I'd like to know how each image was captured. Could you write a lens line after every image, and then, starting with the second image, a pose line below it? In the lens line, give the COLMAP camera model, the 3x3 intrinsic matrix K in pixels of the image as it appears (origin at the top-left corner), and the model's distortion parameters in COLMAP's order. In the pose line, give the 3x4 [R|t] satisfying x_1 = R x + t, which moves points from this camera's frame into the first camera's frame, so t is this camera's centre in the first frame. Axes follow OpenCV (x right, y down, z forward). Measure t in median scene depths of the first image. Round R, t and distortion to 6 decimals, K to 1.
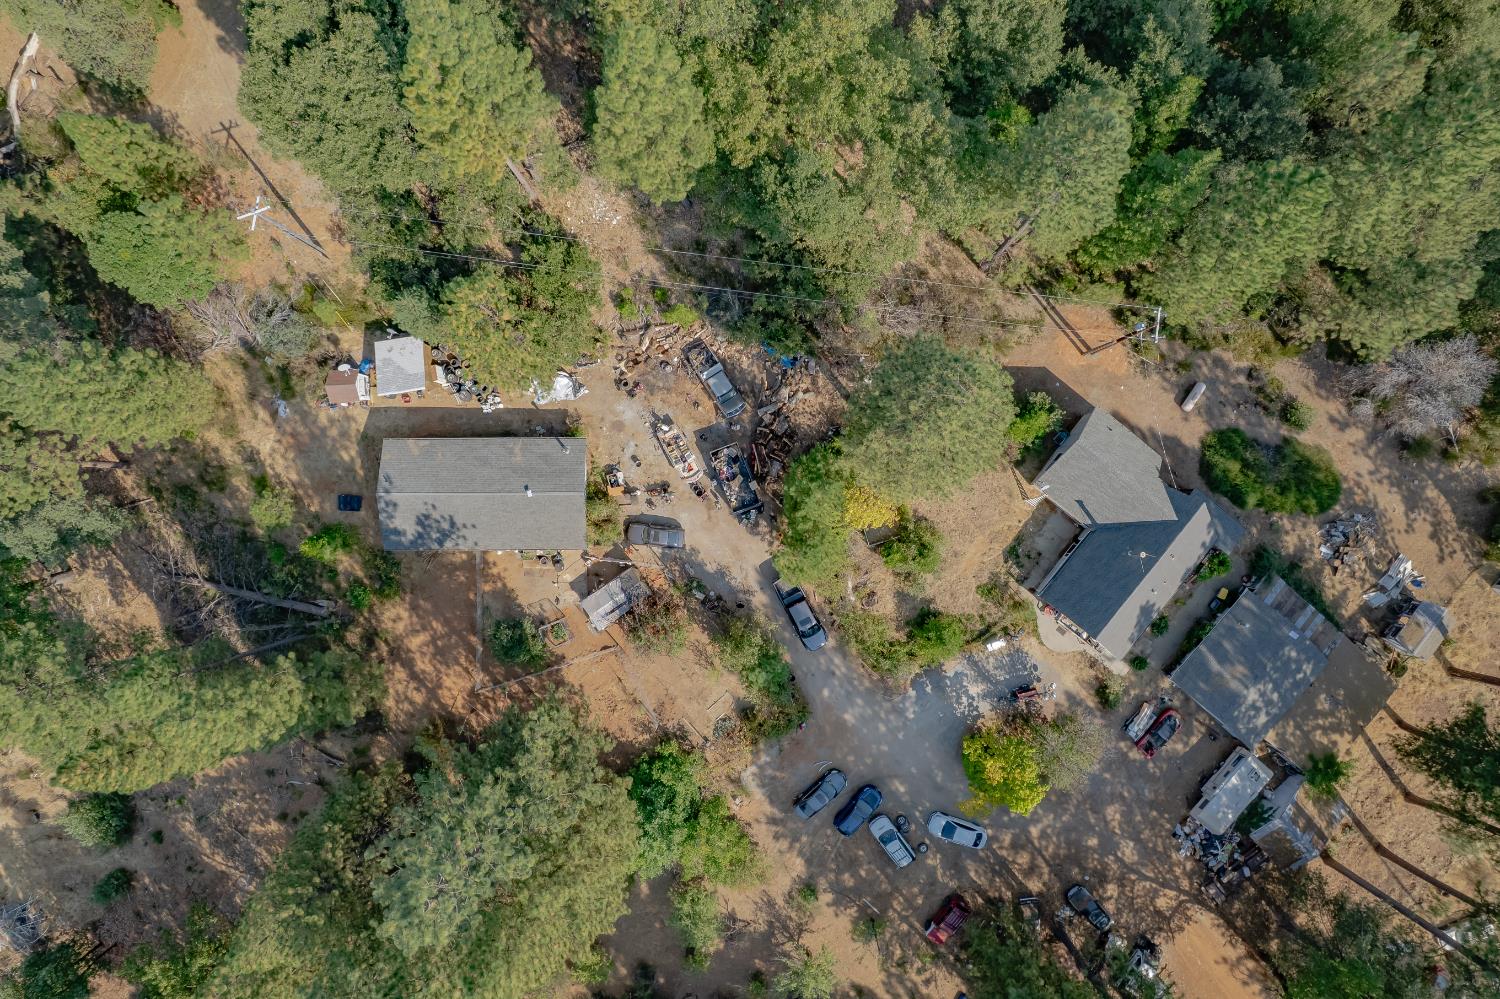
lens RADIAL K [[960.1, 0, 747.7], [0, 960.1, 496.8], [0, 0, 1]] dist [-0.056340, 0.040448]
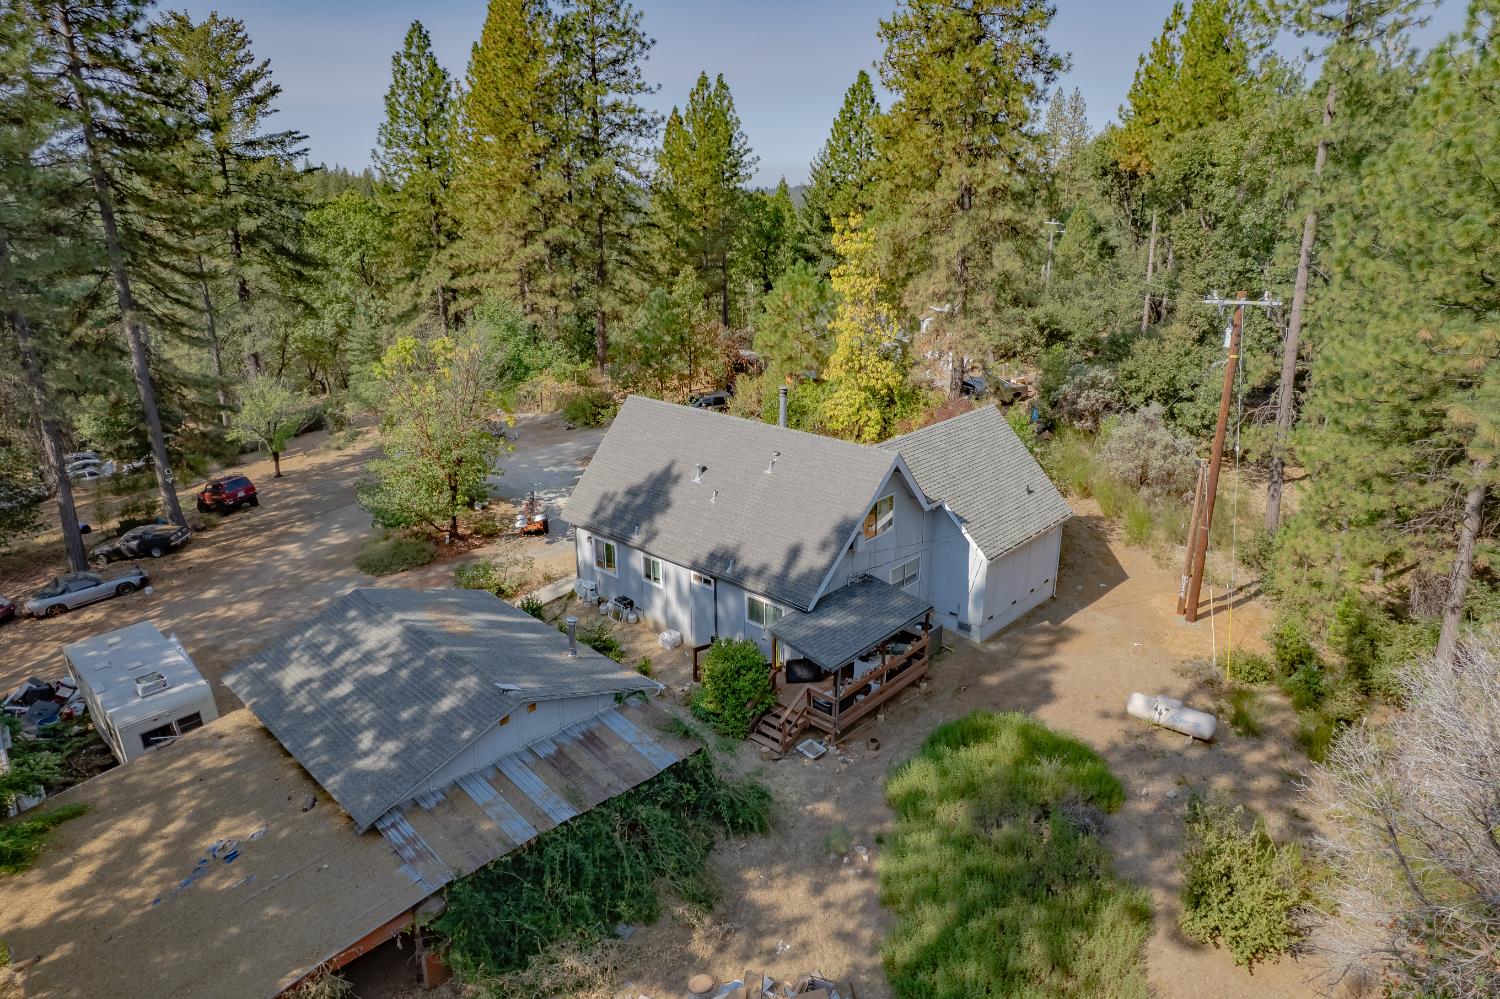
lens RADIAL K [[960.1, 0, 749.7], [0, 960.1, 501.9], [0, 0, 1]] dist [-0.056340, 0.040448]
pose [[-0.058409, 0.334721, -0.940505, 0.825571], [-0.998148, -0.003530, 0.060733, 0.042181], [0.017009, 0.942311, 0.334307, 0.800227]]
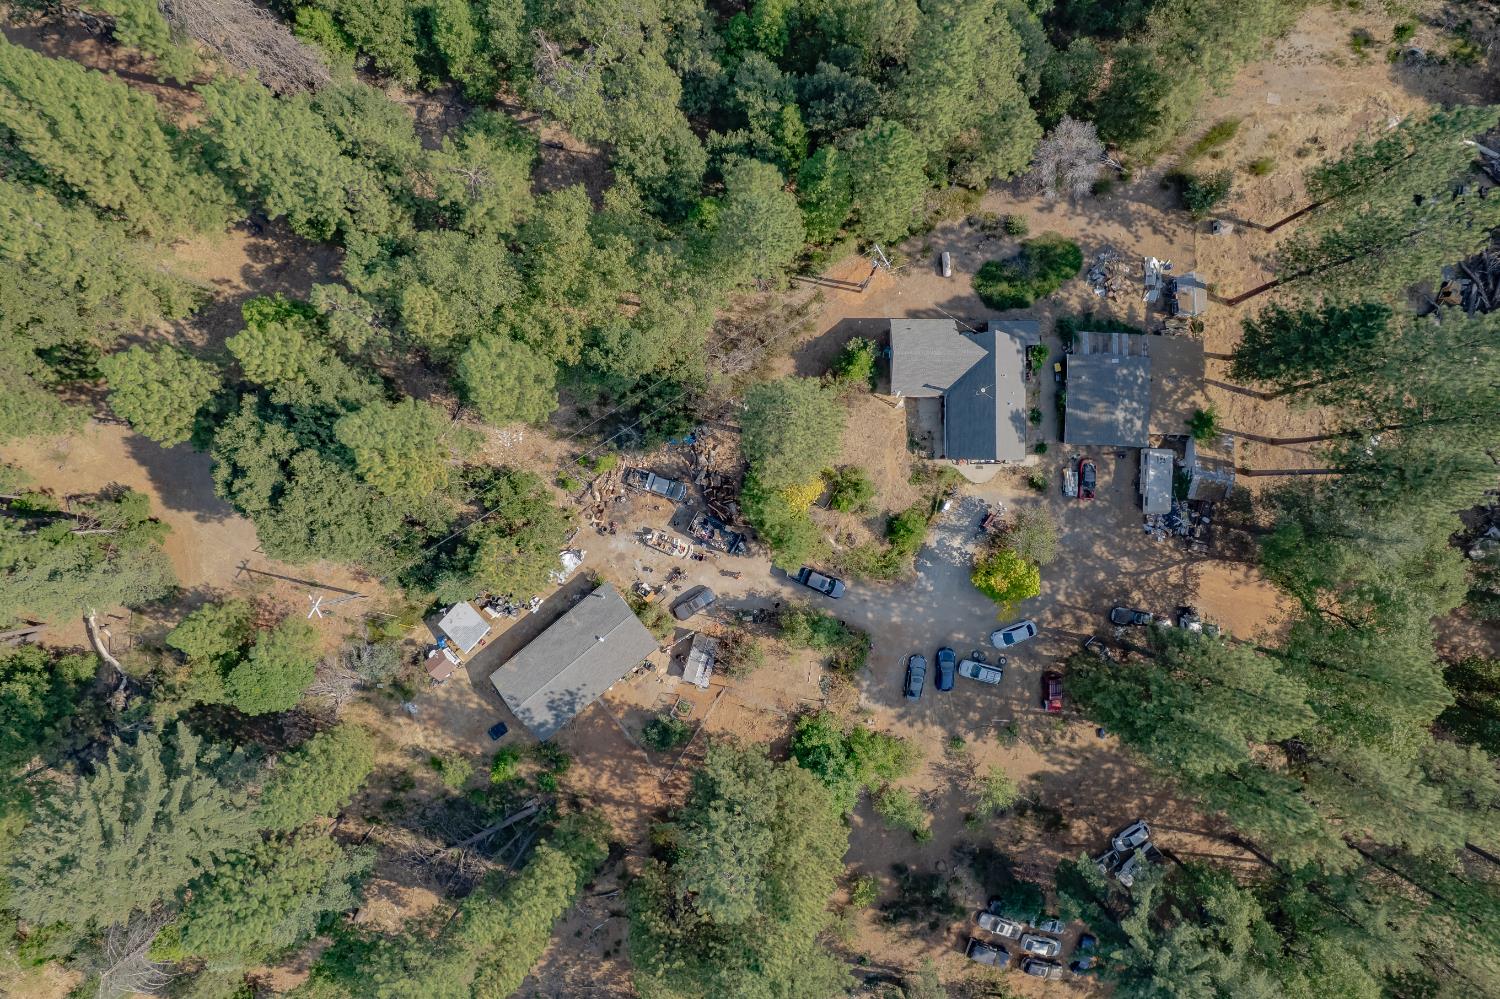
lens RADIAL K [[960.1, 0, 739.0], [0, 960.1, 492.0], [0, 0, 1]] dist [-0.056340, 0.040448]
pose [[0.777244, -0.629191, 0.003247, 0.044519], [0.629191, 0.777198, -0.009038, -0.029369], [0.003163, 0.009067, 0.999954, -0.323428]]
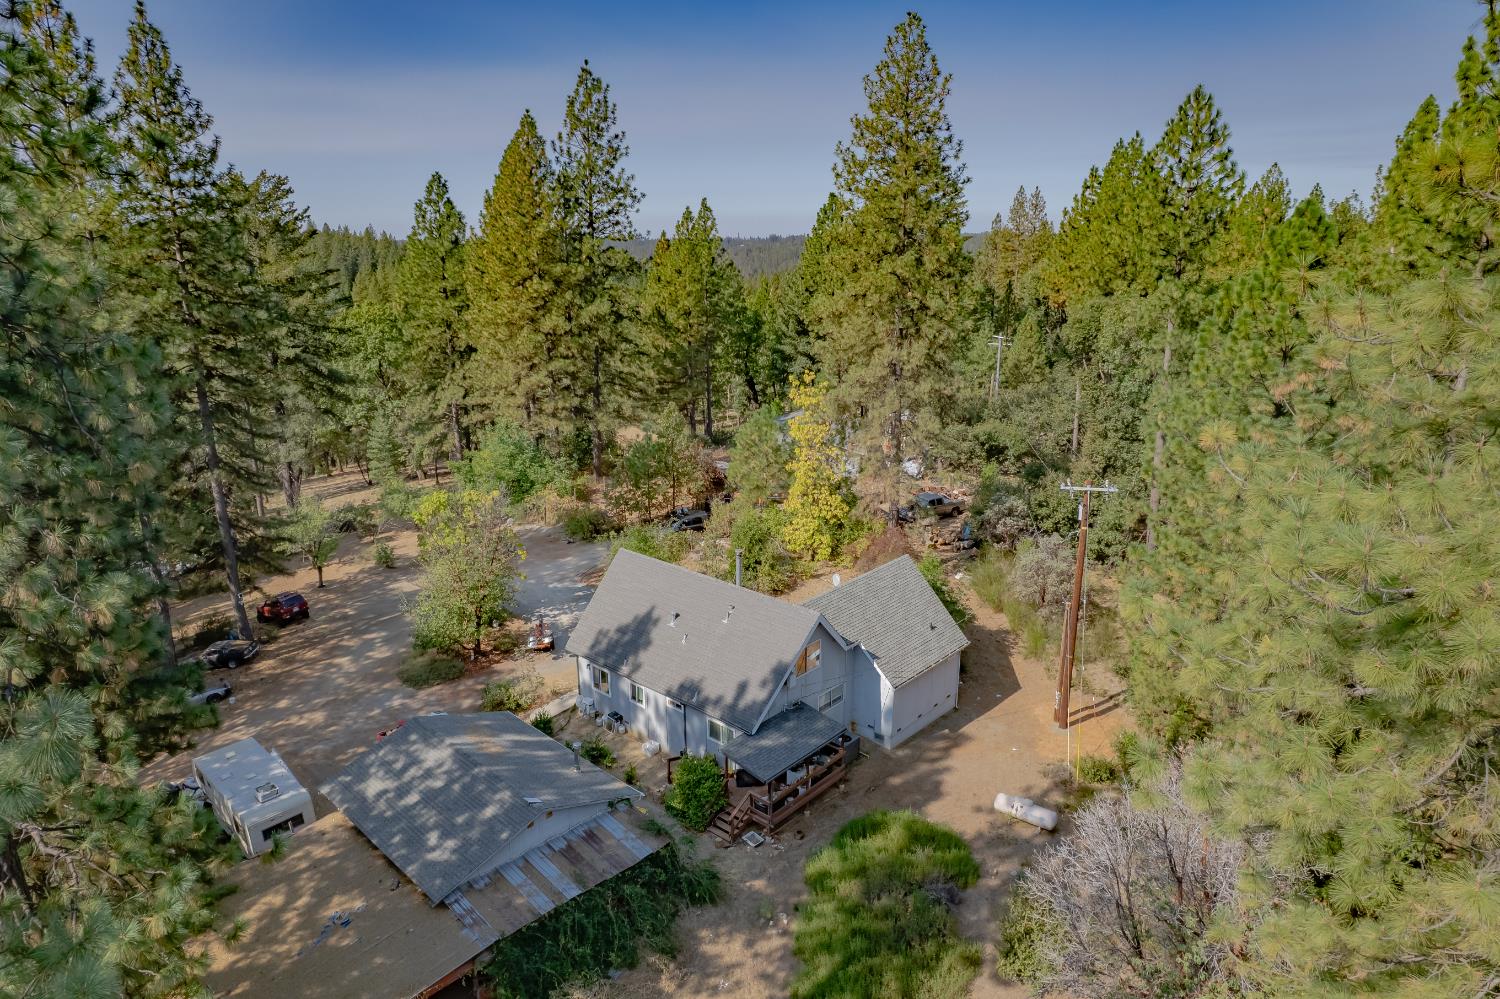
lens RADIAL K [[960.1, 0, 748.7], [0, 960.1, 504.6], [0, 0, 1]] dist [-0.056340, 0.040448]
pose [[-0.052374, 0.293183, -0.954621, 0.933834], [-0.998497, 0.000092, 0.054810, 0.015465], [0.016158, 0.956056, 0.292737, 0.701169]]
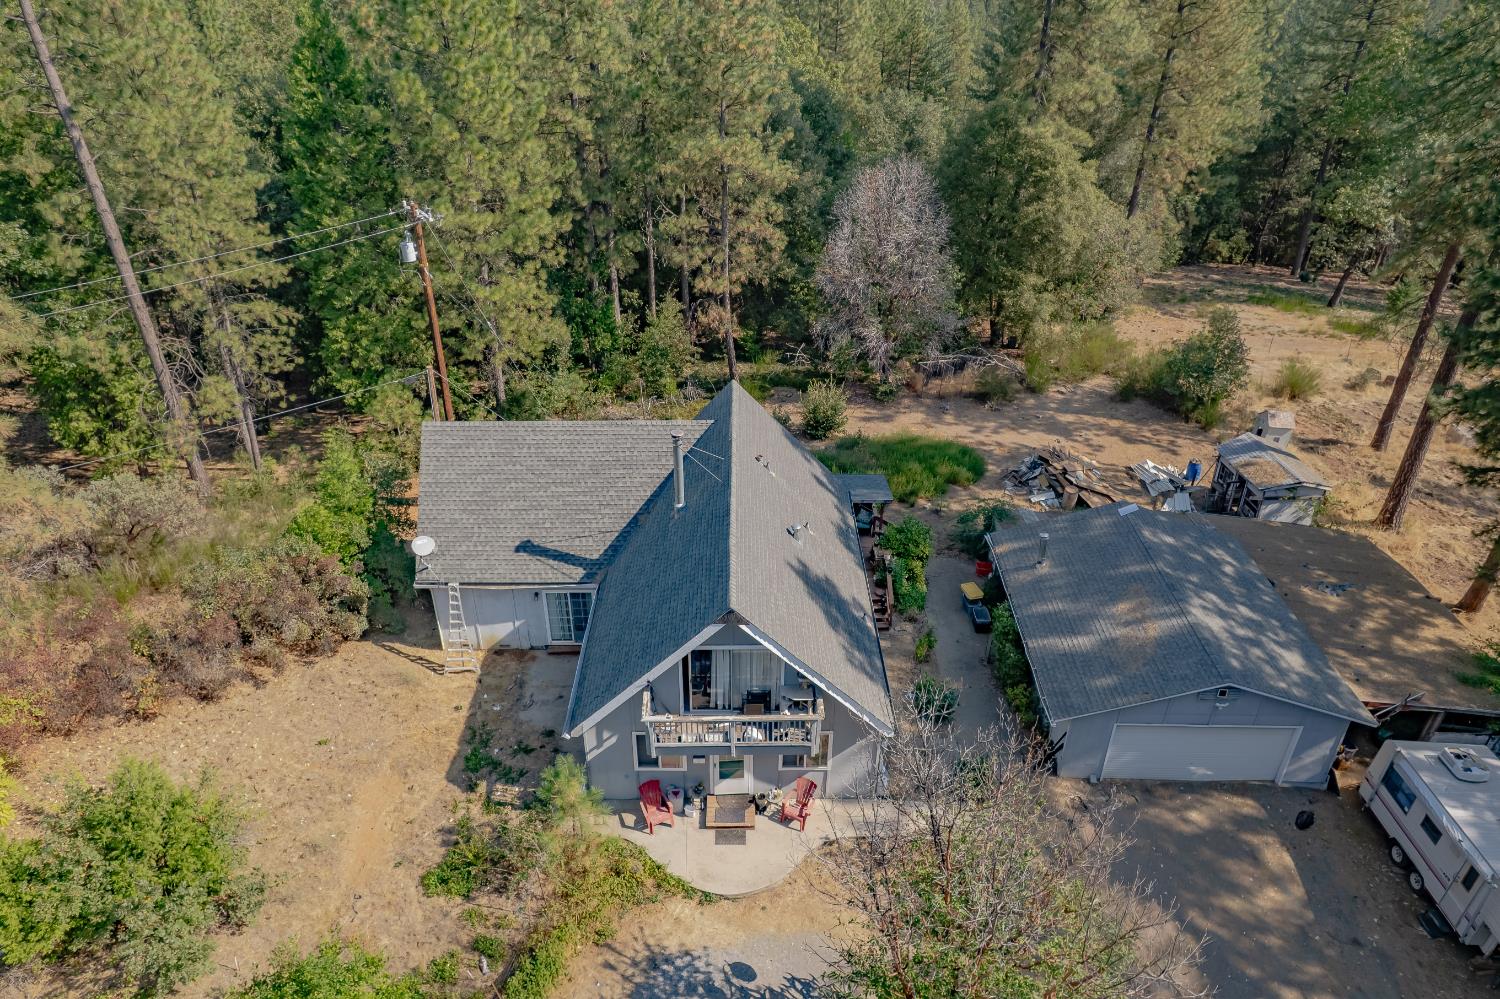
lens RADIAL K [[960.1, 0, 758.0], [0, 960.1, 508.4], [0, 0, 1]] dist [-0.056340, 0.040448]
pose [[0.767147, -0.325384, 0.552821, 0.195306], [0.641342, 0.406385, -0.650793, 0.309824], [-0.012901, 0.853801, 0.520439, 0.740658]]
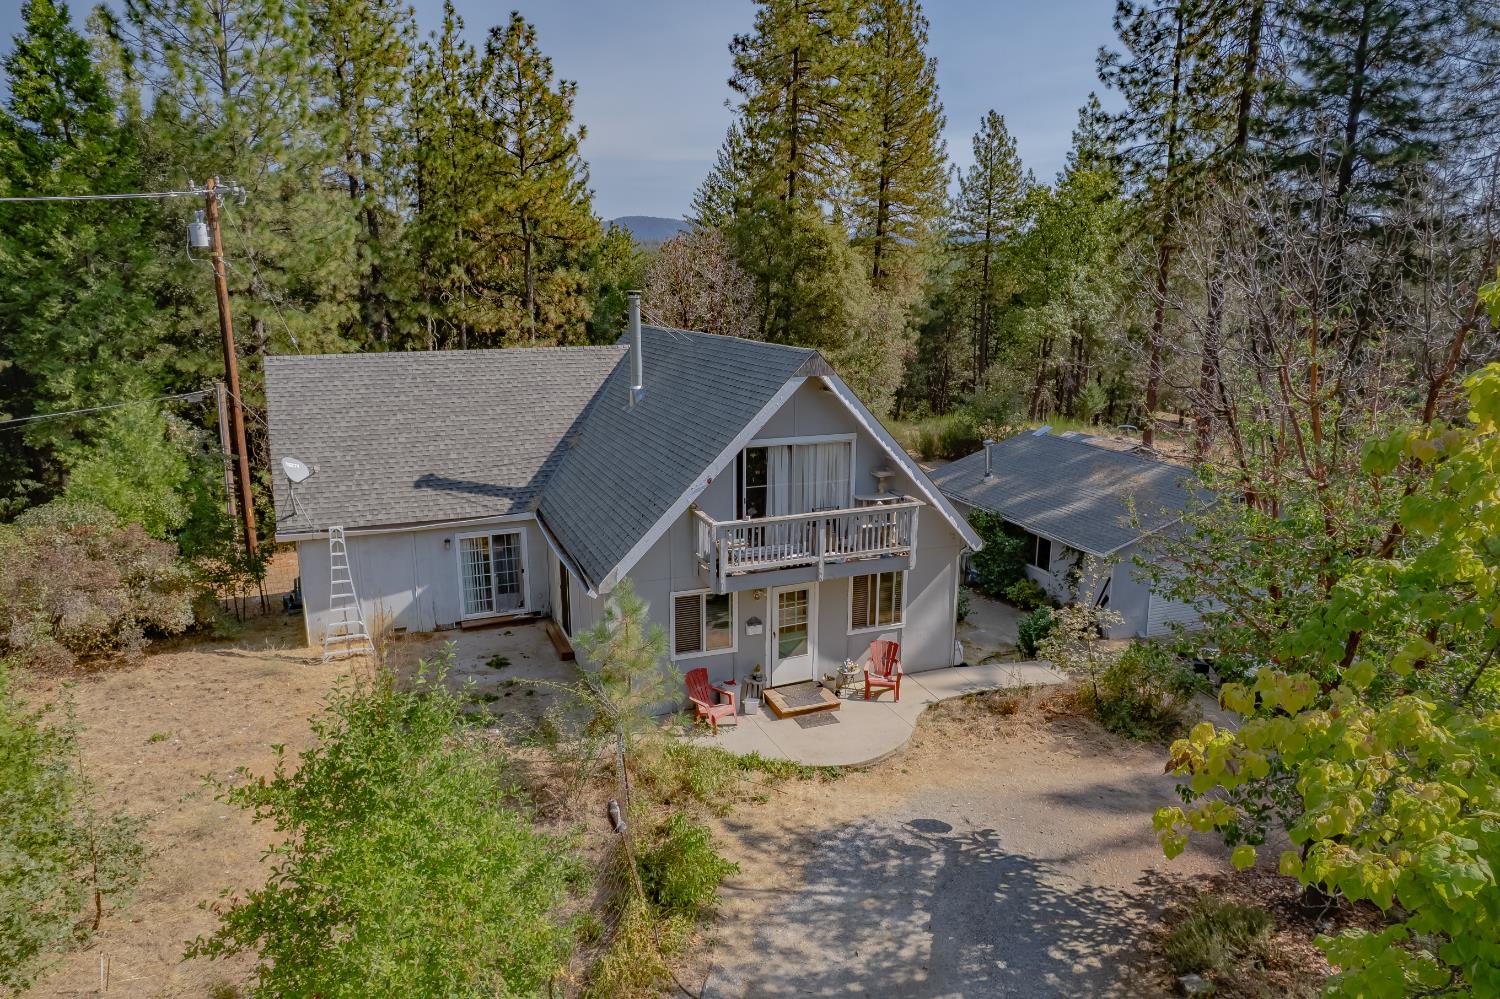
lens RADIAL K [[960.1, 0, 751.7], [0, 960.1, 496.9], [0, 0, 1]] dist [-0.056340, 0.040448]
pose [[0.495273, -0.193116, 0.847001, 0.130184], [0.868718, 0.116682, -0.481368, 0.234754], [-0.005870, 0.974213, 0.225553, 0.893158]]
